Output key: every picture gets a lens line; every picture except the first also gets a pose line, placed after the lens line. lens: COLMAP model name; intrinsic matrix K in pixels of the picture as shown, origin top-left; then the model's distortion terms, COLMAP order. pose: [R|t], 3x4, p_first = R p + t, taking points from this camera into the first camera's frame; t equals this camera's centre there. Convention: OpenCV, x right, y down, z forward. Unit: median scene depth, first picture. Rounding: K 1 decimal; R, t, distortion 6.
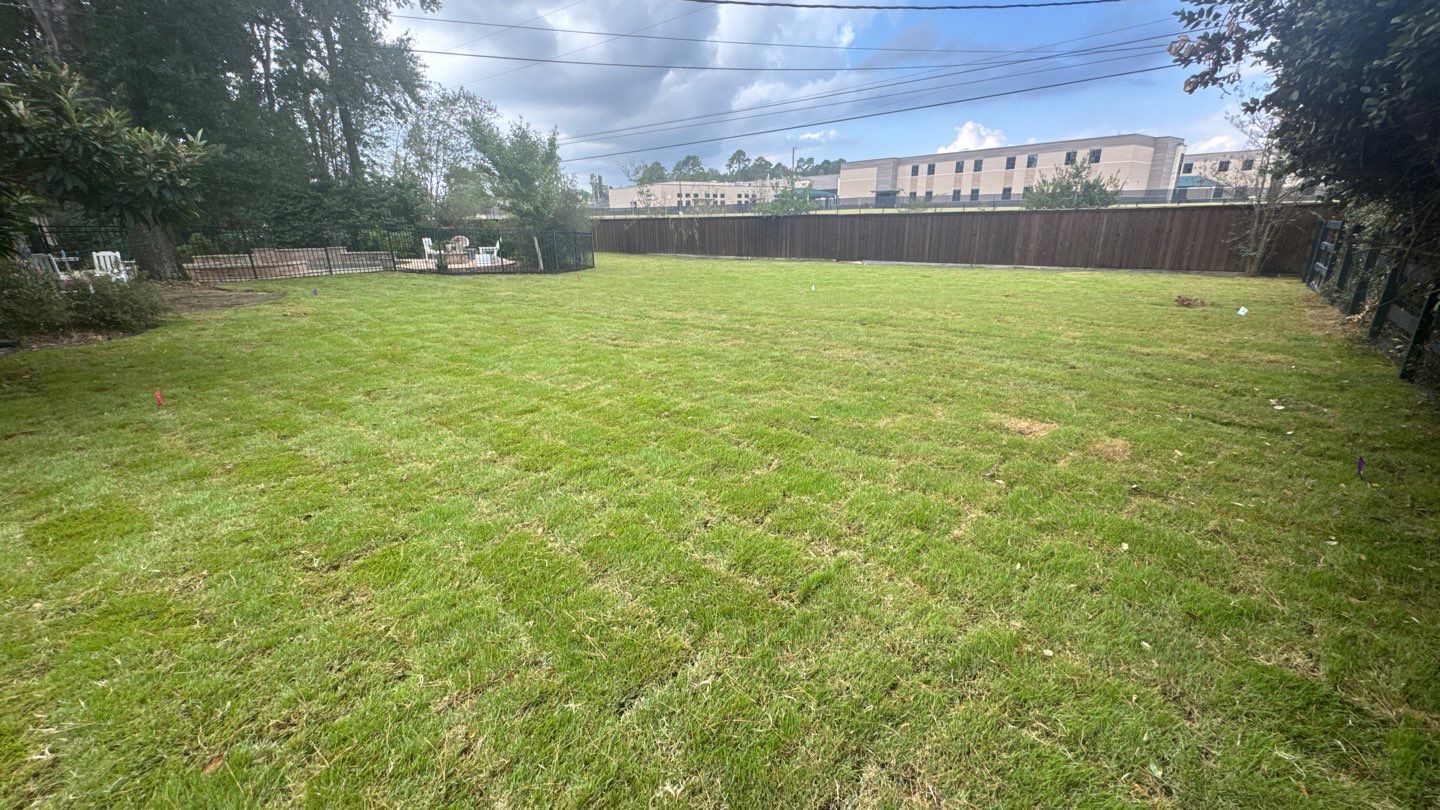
lens RADIAL K [[572.9, 0, 719.1], [0, 572.9, 400.6], [0, 0, 1]] dist [-0.001050, 0.000338]
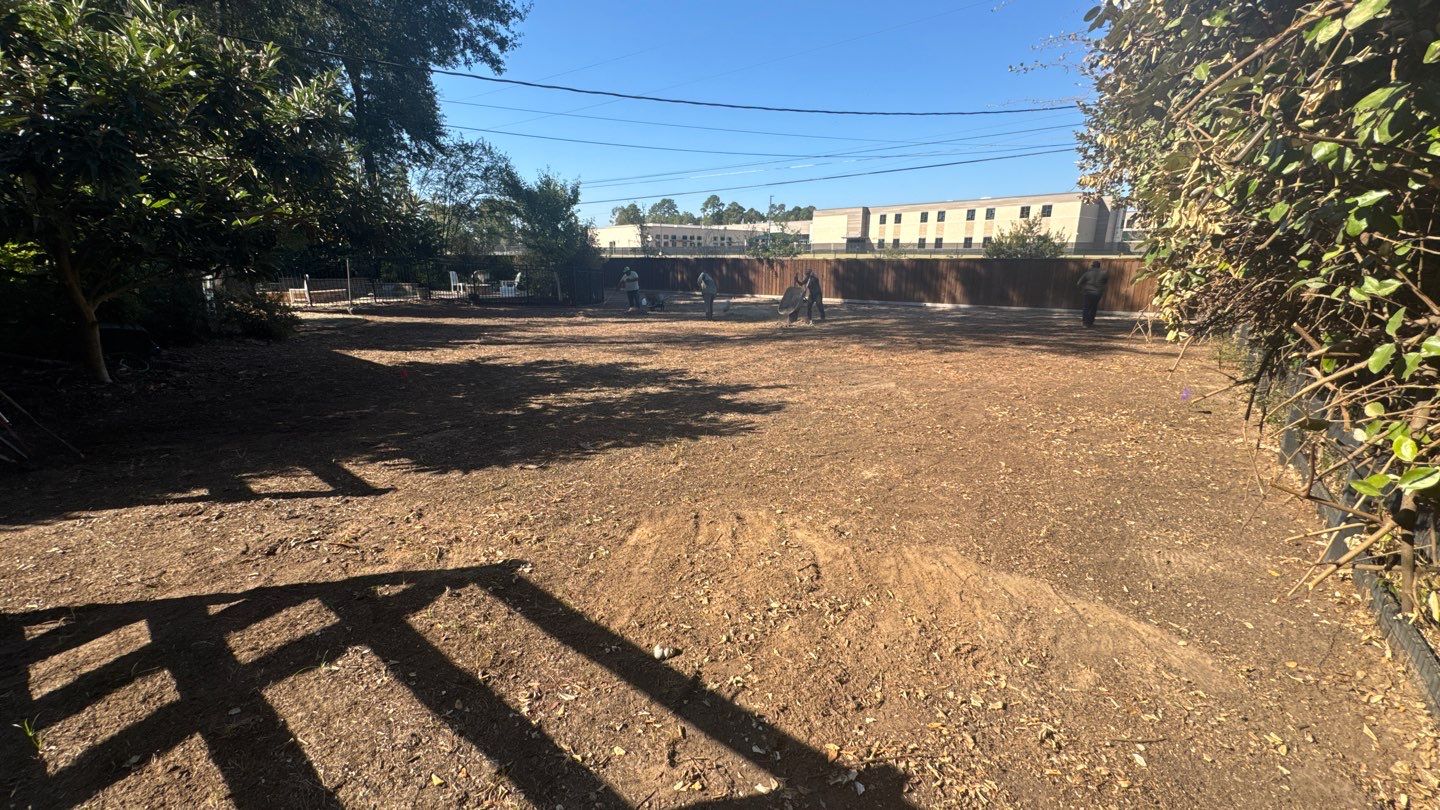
lens RADIAL K [[572.9, 0, 719.3], [0, 572.9, 401.9], [0, 0, 1]] dist [-0.001050, 0.000338]
pose [[0.998638, 0.009235, 0.051360, -0.040258], [-0.005887, 0.997871, -0.064949, 0.022810], [-0.051850, 0.064558, 0.996566, -0.068564]]
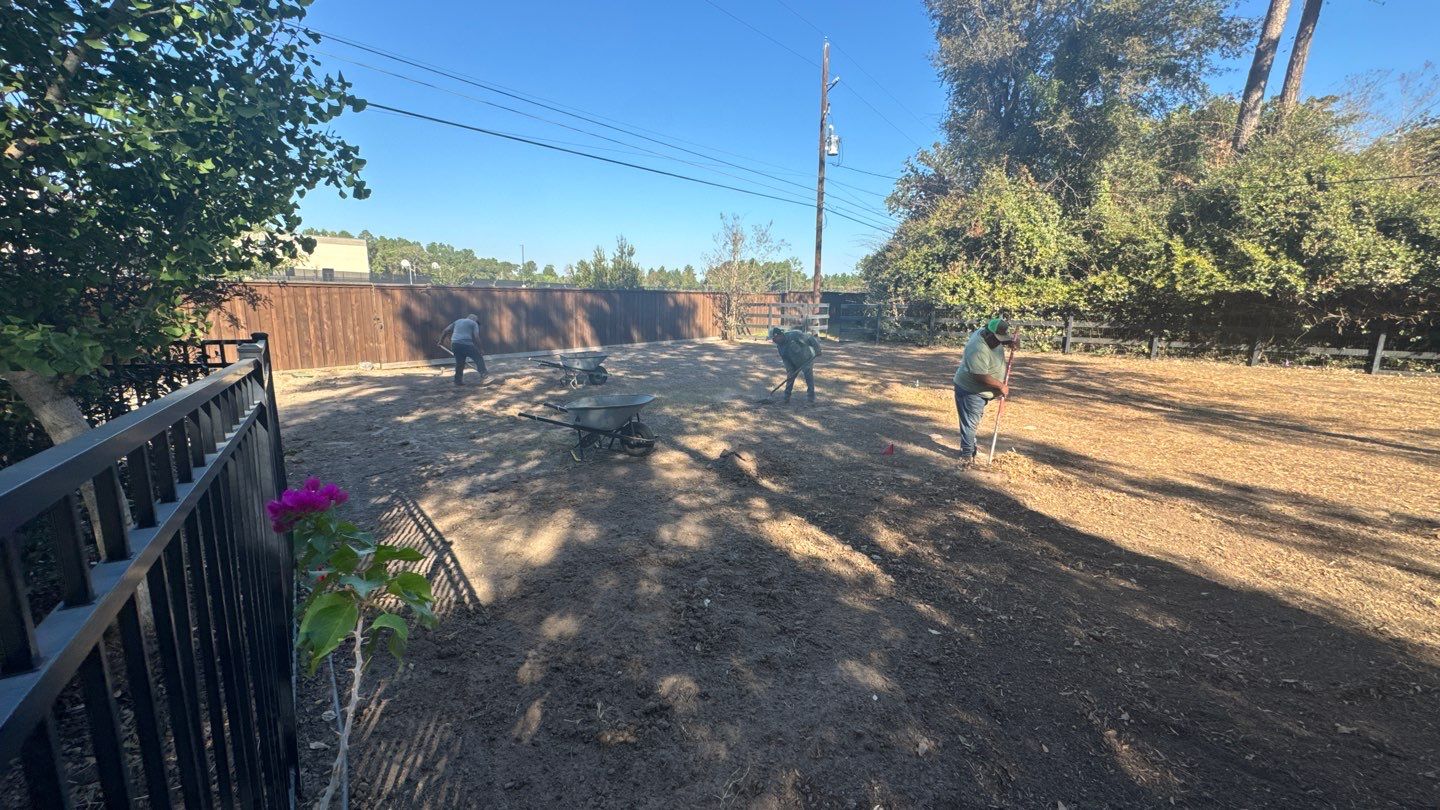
lens RADIAL K [[572.9, 0, 719.8], [0, 572.9, 401.9], [0, 0, 1]] dist [-0.001050, 0.000338]
pose [[-0.061877, -0.166451, 0.984106, -0.292091], [0.285096, 0.941968, 0.177249, -0.179494], [-0.956500, 0.291532, -0.010832, 0.582217]]
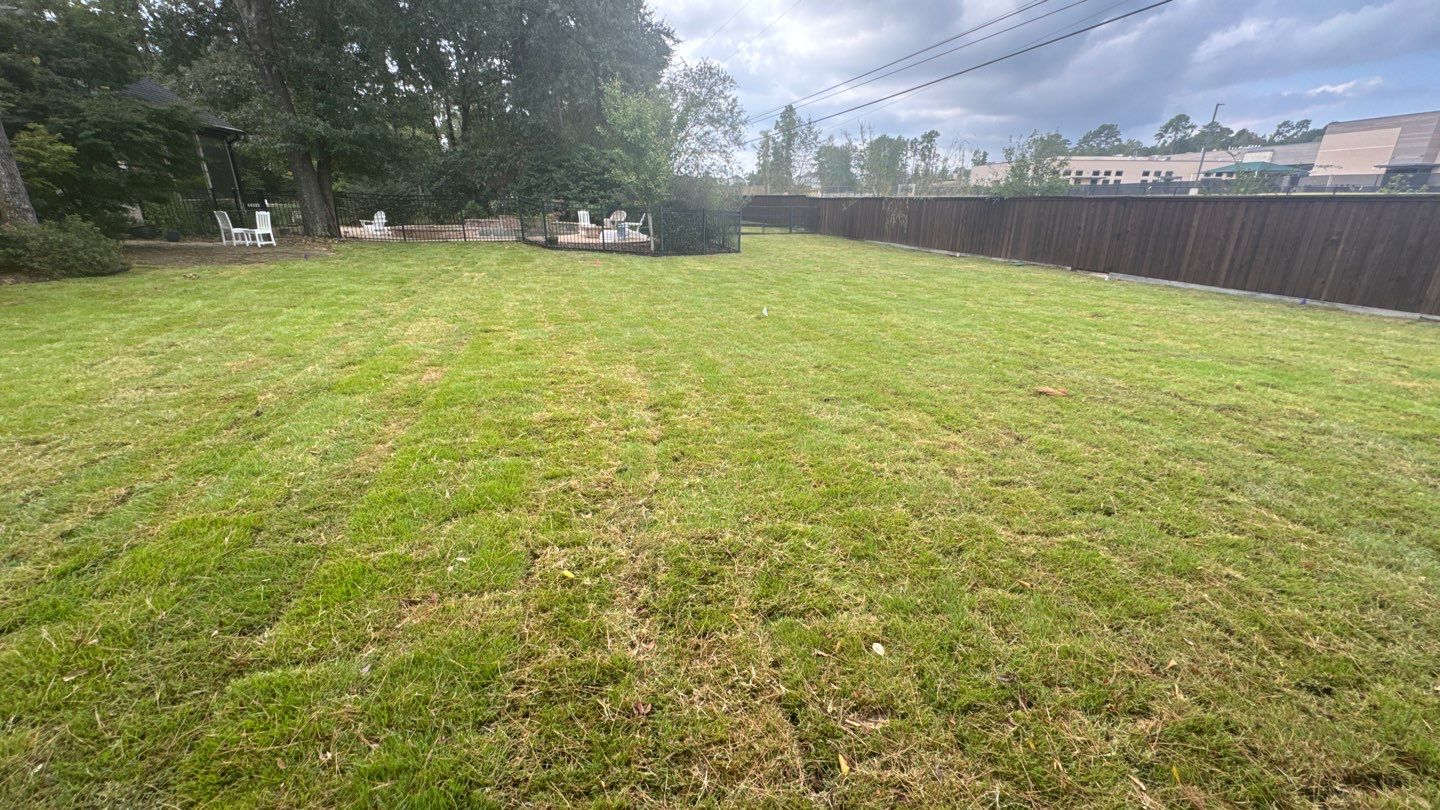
lens RADIAL K [[572.9, 0, 720.3], [0, 572.9, 398.5], [0, 0, 1]] dist [-0.001050, 0.000338]
pose [[0.817737, 0.210281, -0.535806, 0.209959], [-0.194148, 0.977092, 0.087161, -0.066429], [0.541860, 0.032751, 0.839831, 0.203779]]
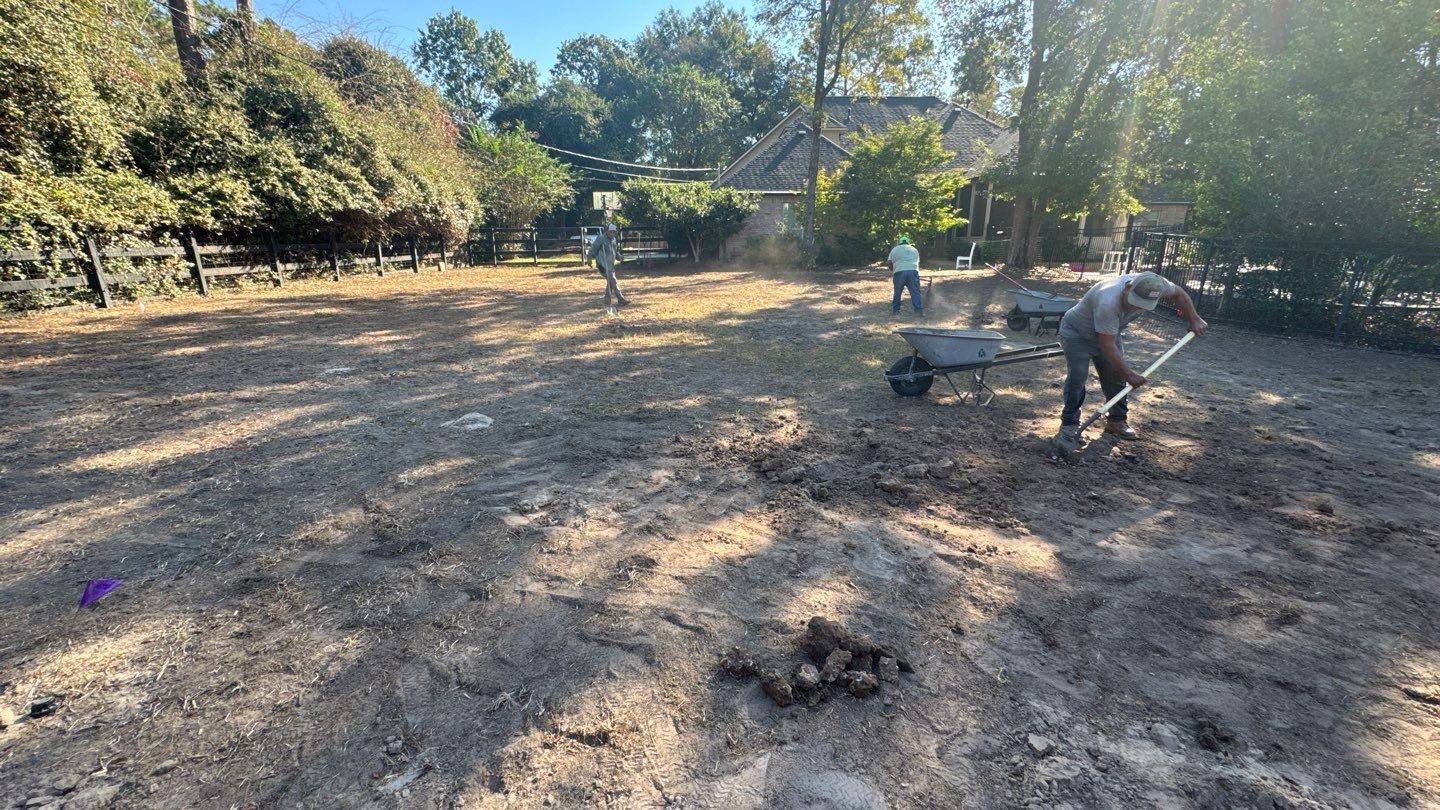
lens RADIAL K [[572.9, 0, 719.3], [0, 572.9, 404.2], [0, 0, 1]] dist [-0.001050, 0.000338]
pose [[-0.760344, 0.190833, -0.620854, 0.249000], [-0.190040, 0.848675, 0.493595, -0.221474], [0.621097, 0.493289, -0.609019, 0.725960]]
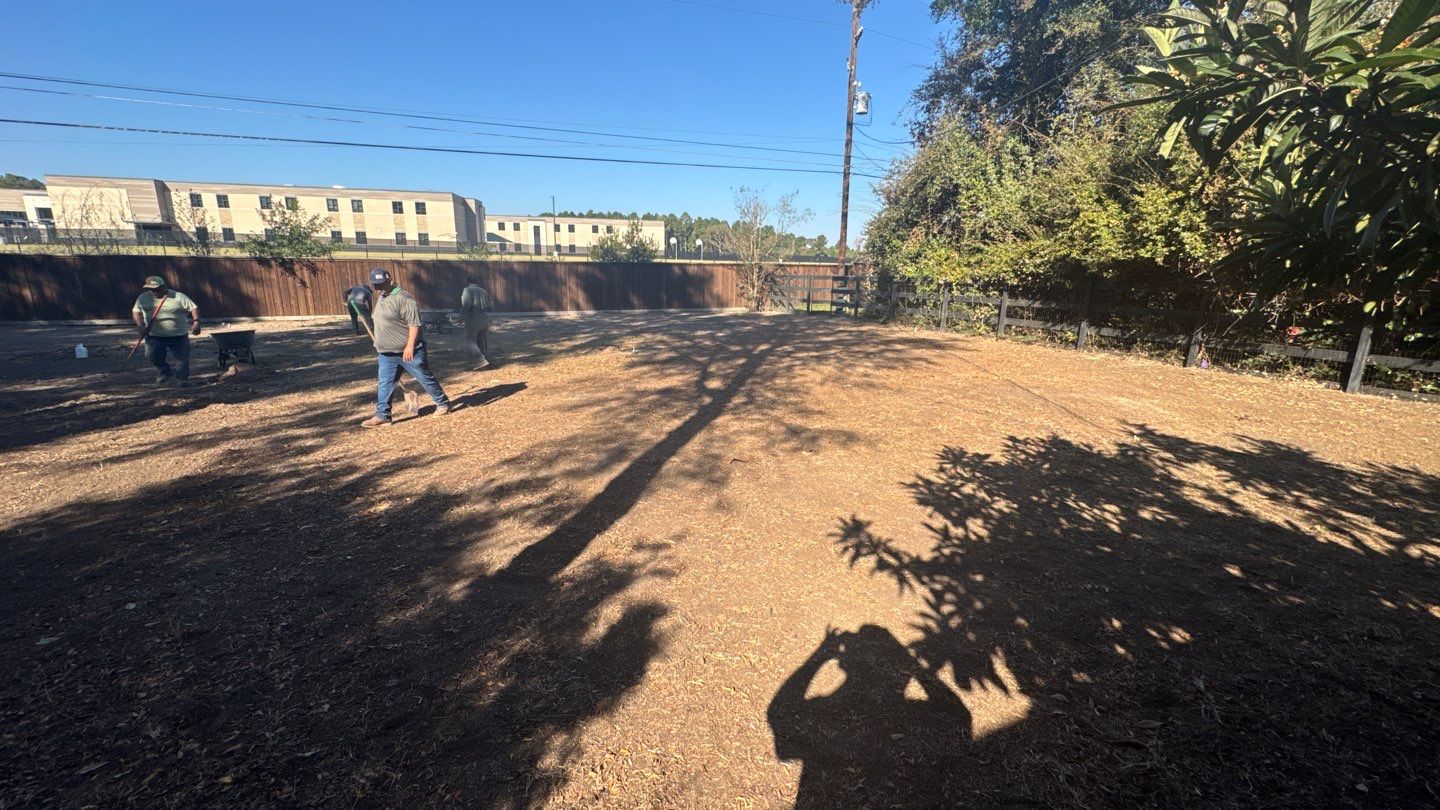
lens RADIAL K [[572.9, 0, 716.9], [0, 572.9, 400.6], [0, 0, 1]] dist [-0.001050, 0.000338]
pose [[0.446820, -0.185844, 0.875108, -0.260368], [0.248928, 0.965383, 0.077915, -0.068725], [-0.859294, 0.183025, 0.477614, 0.213902]]
